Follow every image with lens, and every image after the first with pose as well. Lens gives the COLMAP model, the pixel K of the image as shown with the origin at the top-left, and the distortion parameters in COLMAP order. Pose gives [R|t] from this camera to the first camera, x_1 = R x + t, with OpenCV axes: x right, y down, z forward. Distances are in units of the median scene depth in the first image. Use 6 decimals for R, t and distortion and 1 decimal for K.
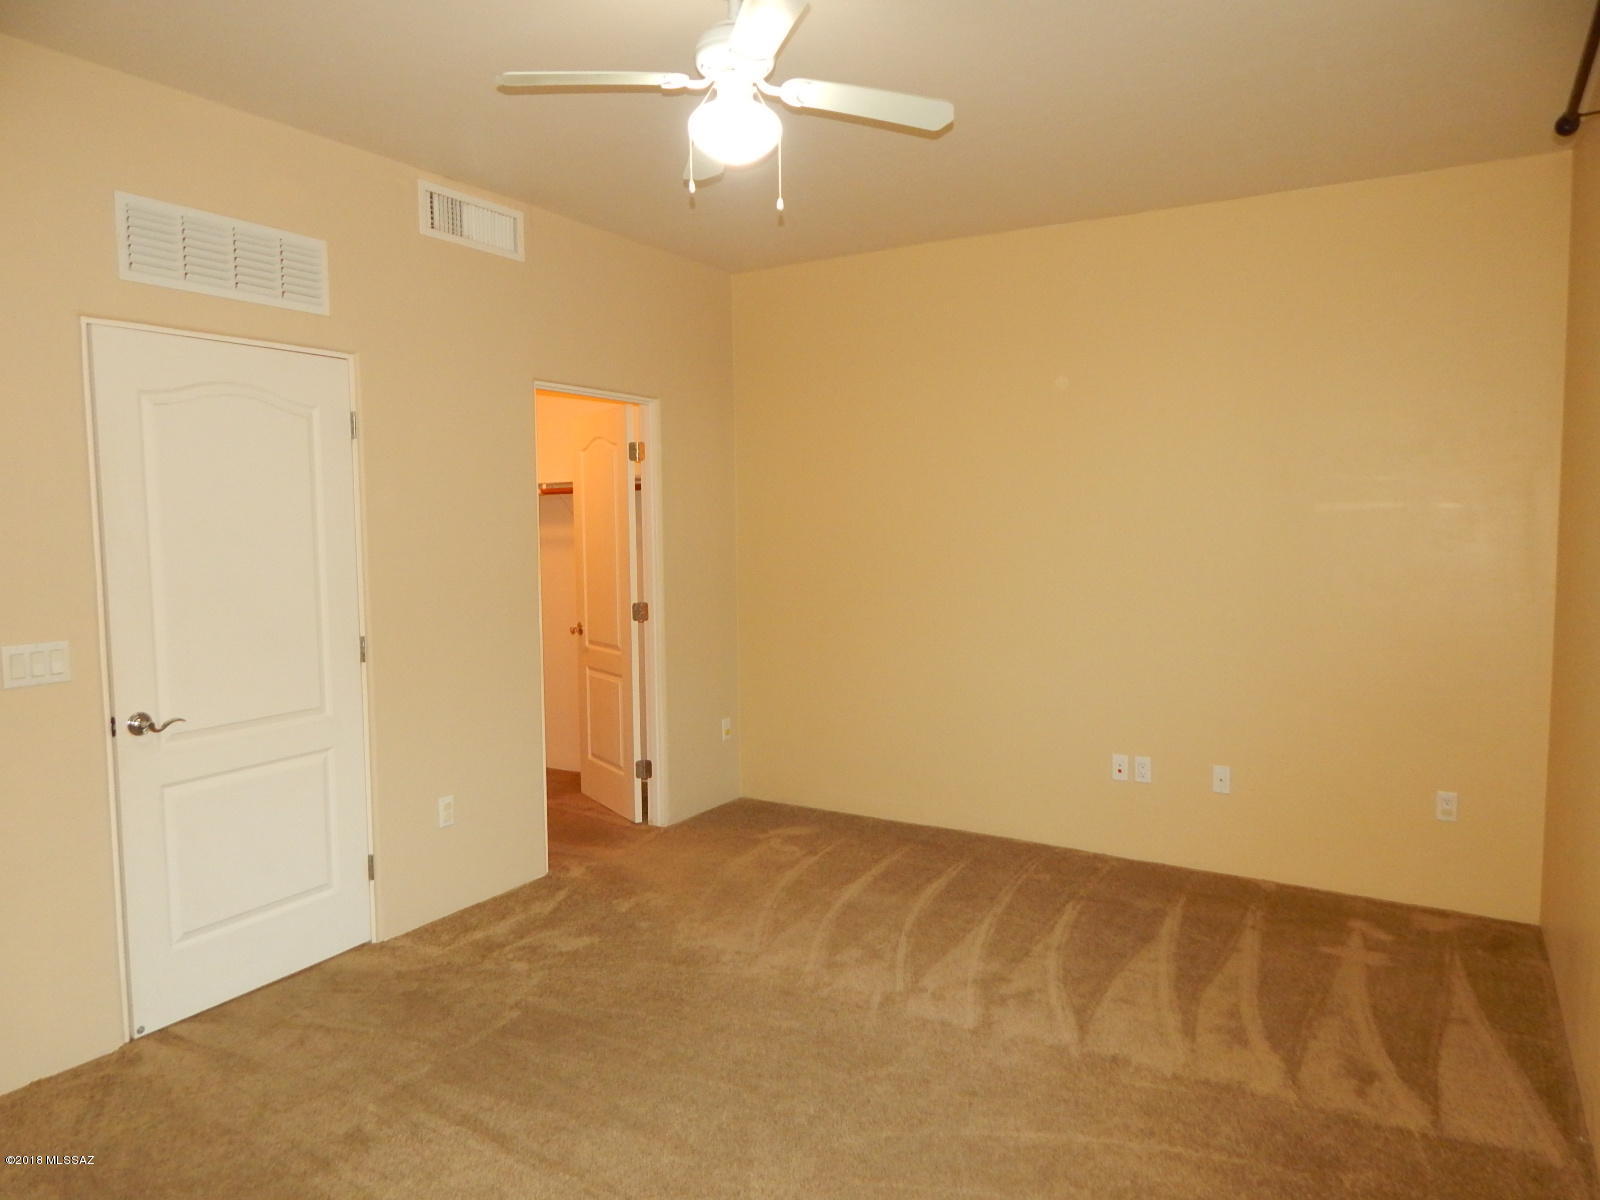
lens RADIAL K [[1055.7, 0, 797.2], [0, 1055.7, 598.7], [0, 0, 1]] dist [0.001833, -0.010131]
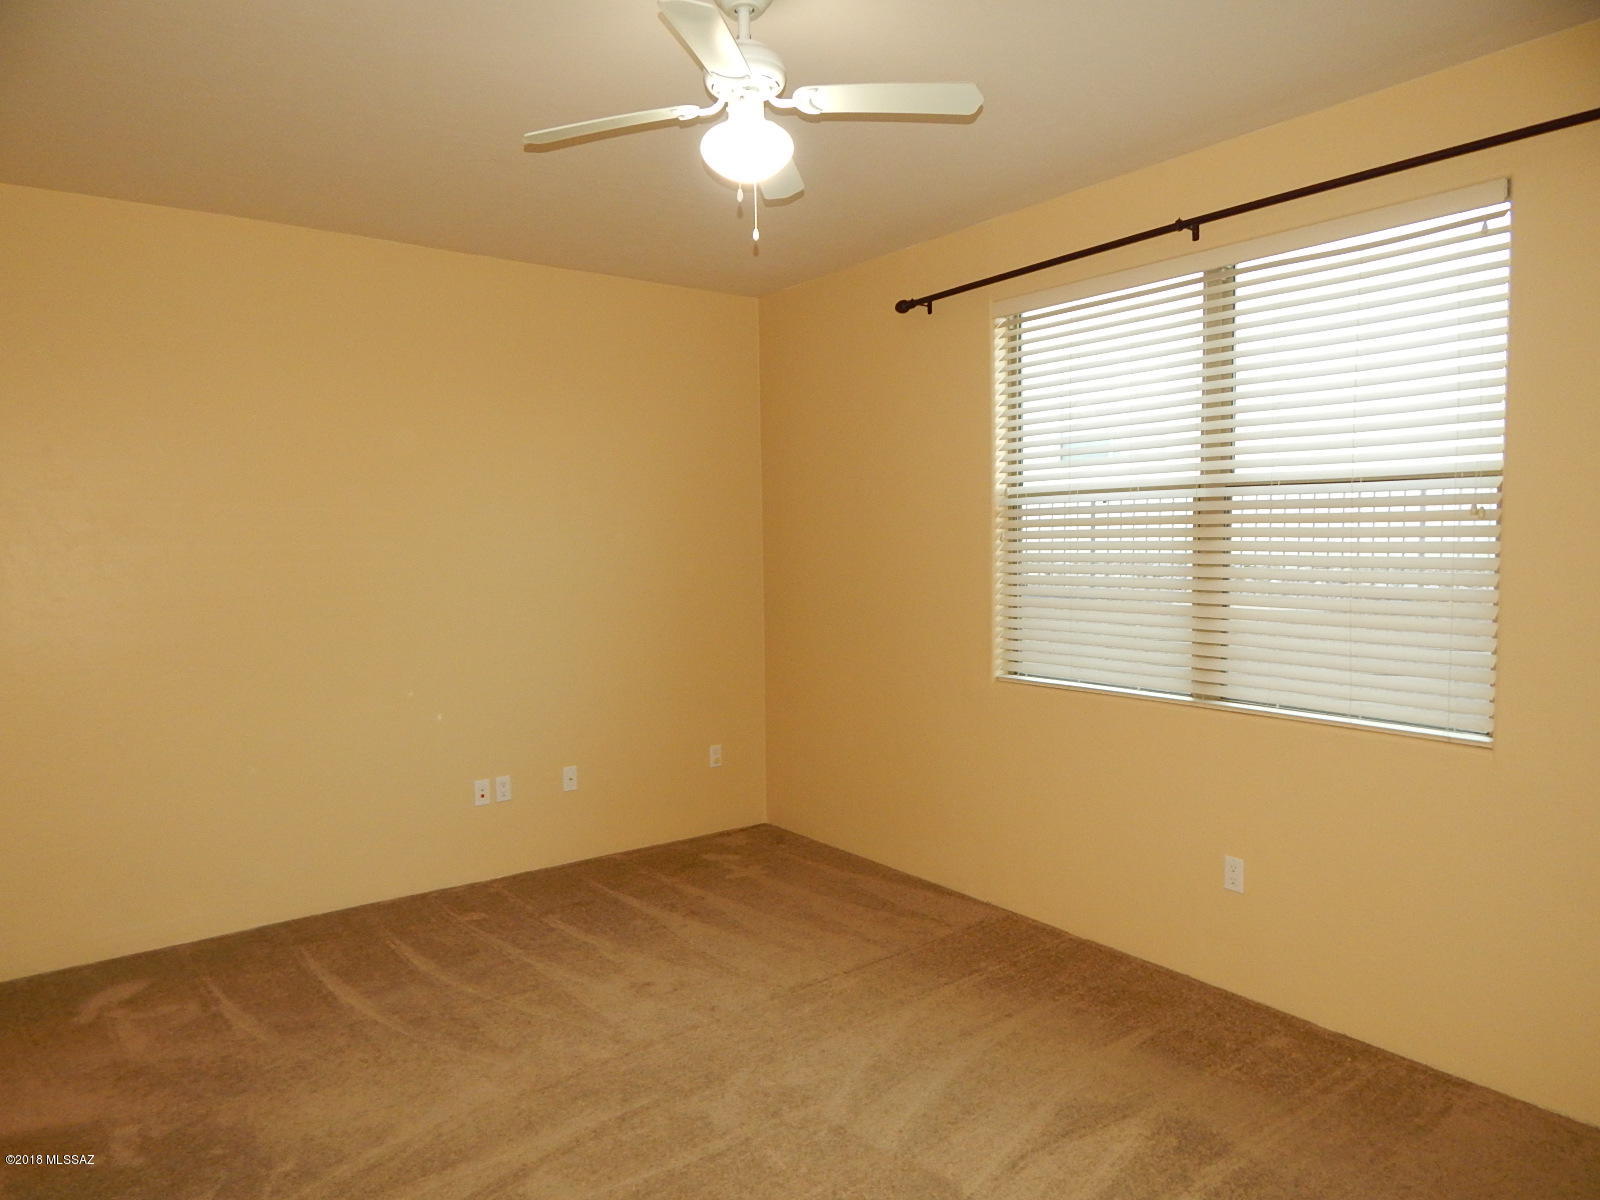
lens RADIAL K [[1055.7, 0, 797.6], [0, 1055.7, 604.6], [0, 0, 1]] dist [0.001833, -0.010131]
pose [[0.428666, -0.074806, 0.900361, -0.506688], [0.098987, 0.994455, 0.035496, -0.028022], [-0.898024, 0.073908, 0.433694, 0.297326]]
